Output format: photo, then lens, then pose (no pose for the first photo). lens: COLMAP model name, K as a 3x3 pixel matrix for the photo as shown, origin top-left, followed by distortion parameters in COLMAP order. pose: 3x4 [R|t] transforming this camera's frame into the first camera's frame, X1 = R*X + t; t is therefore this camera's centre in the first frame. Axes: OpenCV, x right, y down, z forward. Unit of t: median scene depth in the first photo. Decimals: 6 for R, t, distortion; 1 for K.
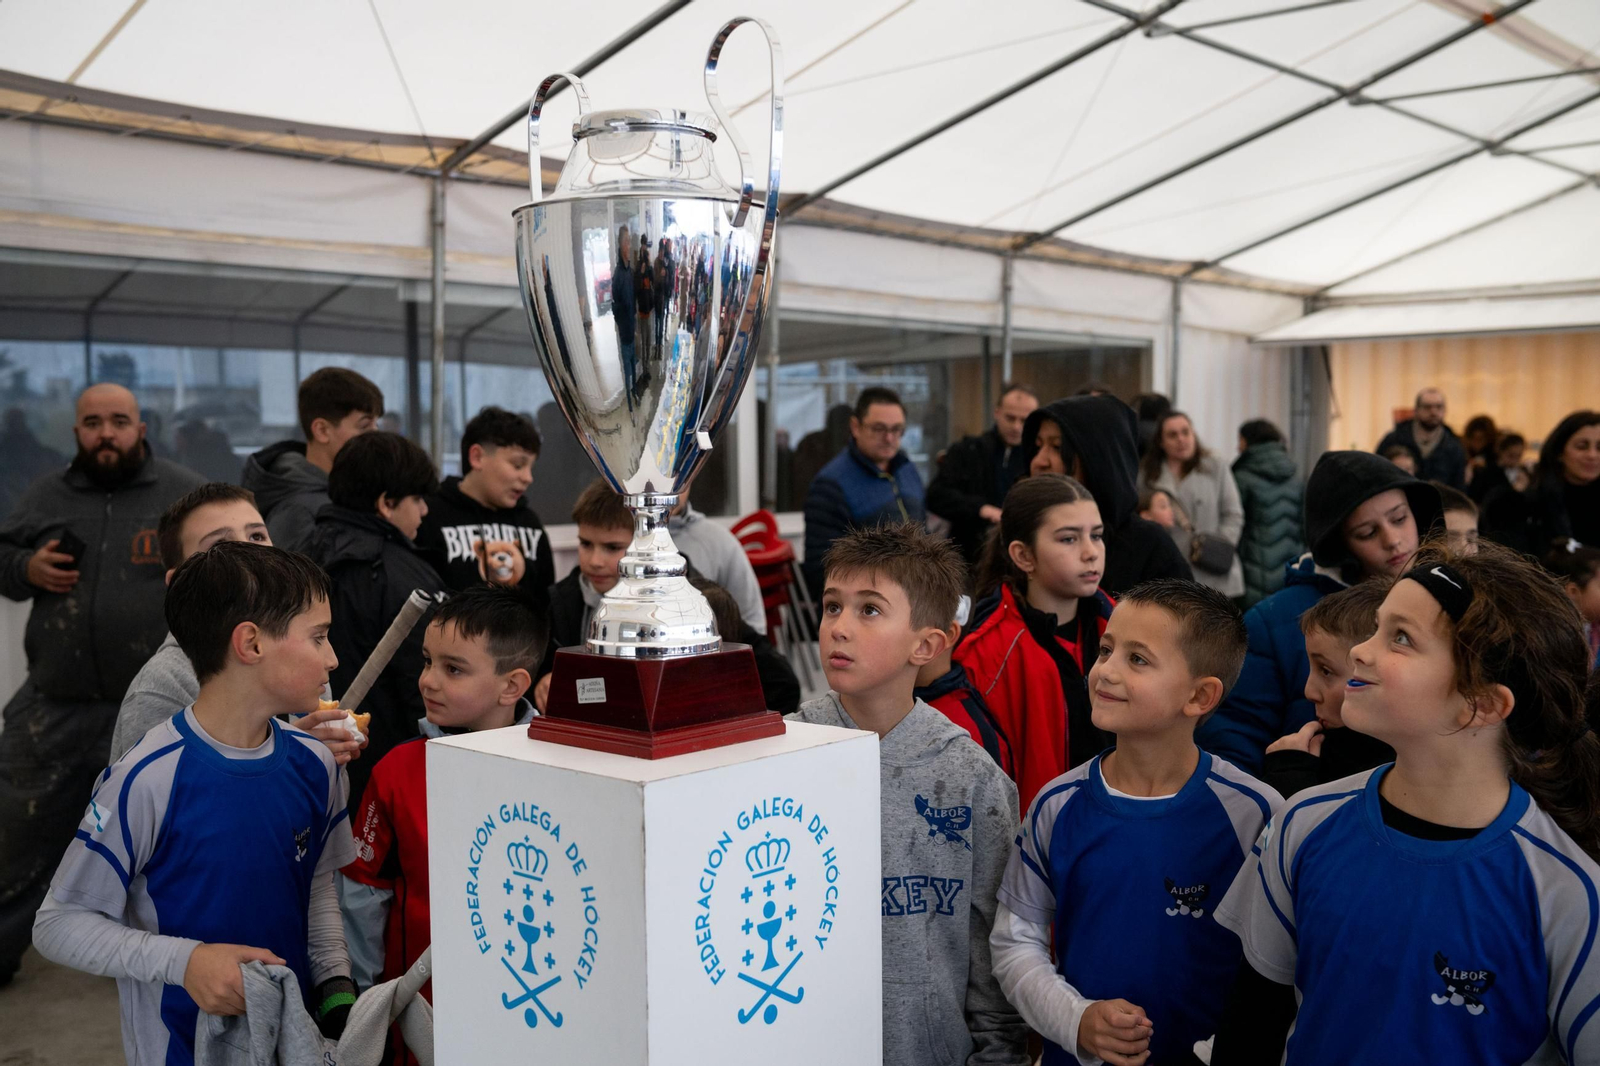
lens RADIAL K [[1652.2, 0, 800.0], [0, 1652.2, 533.0], [0, 0, 1]] dist [-0.177233, 0.538602]
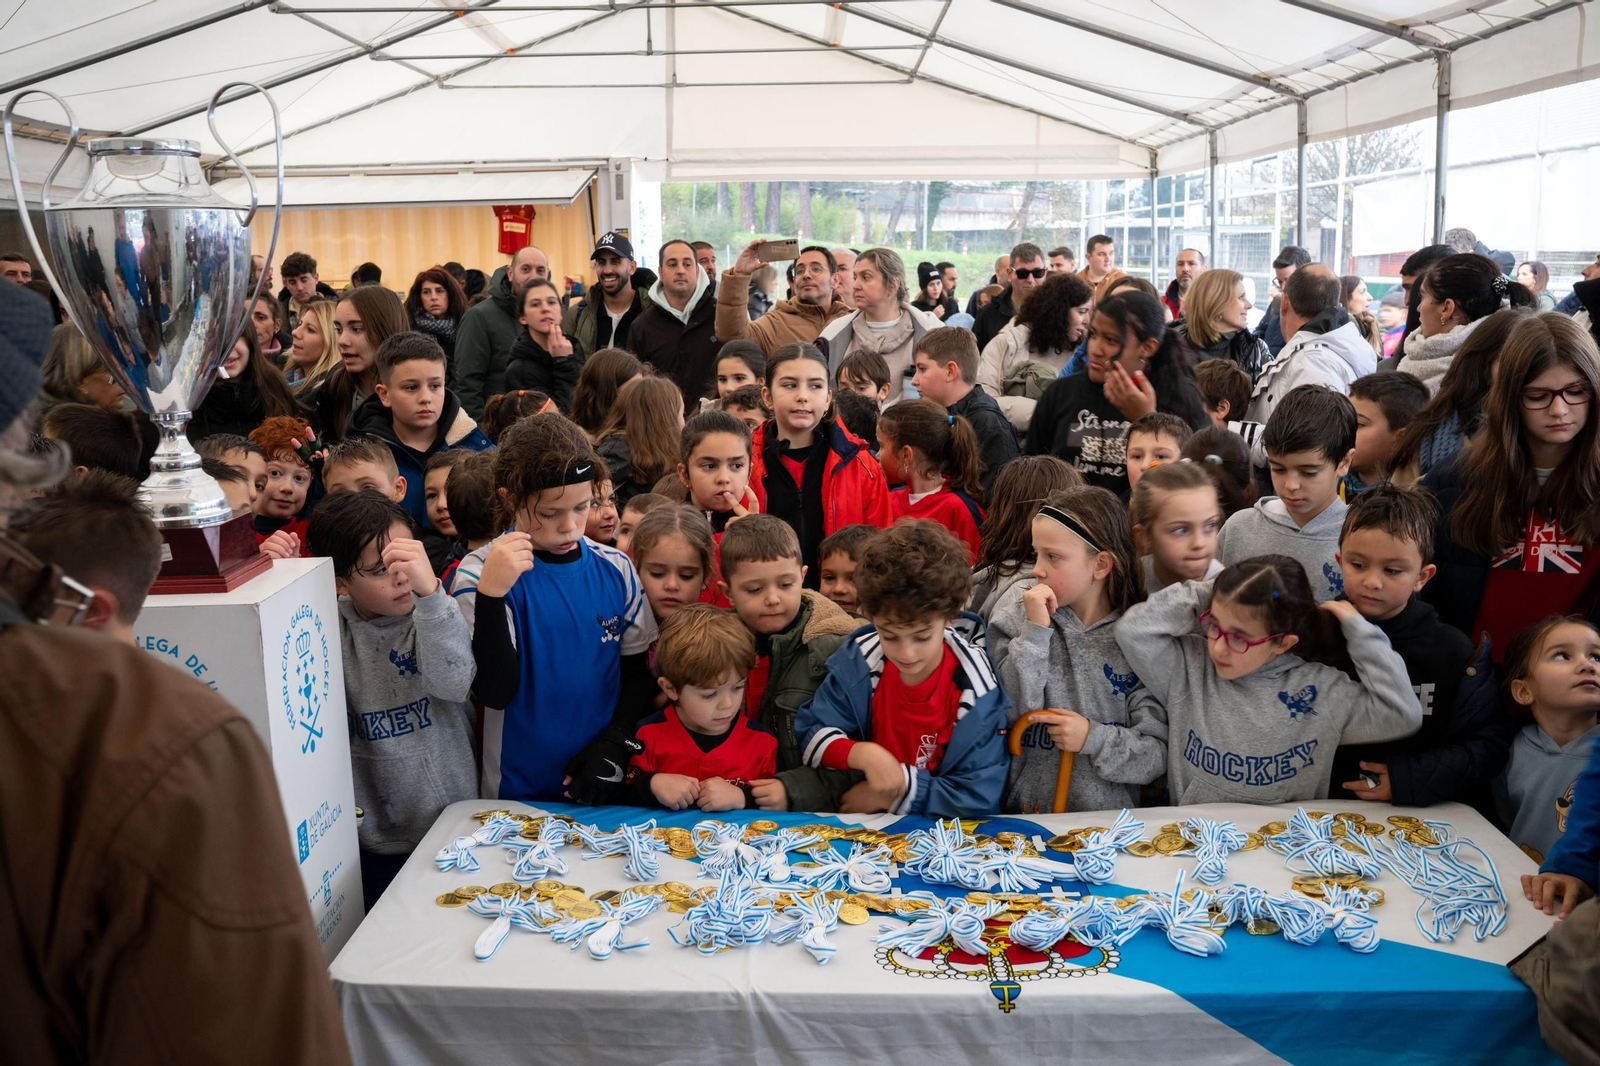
lens RADIAL K [[1652.2, 0, 800.0], [0, 1652.2, 533.0], [0, 0, 1]] dist [-0.177233, 0.538602]
pose [[0.736757, -0.126366, 0.664245, -0.637366], [0.055168, 0.990340, 0.127212, -0.069469], [-0.673904, -0.057080, 0.736611, -0.403245]]
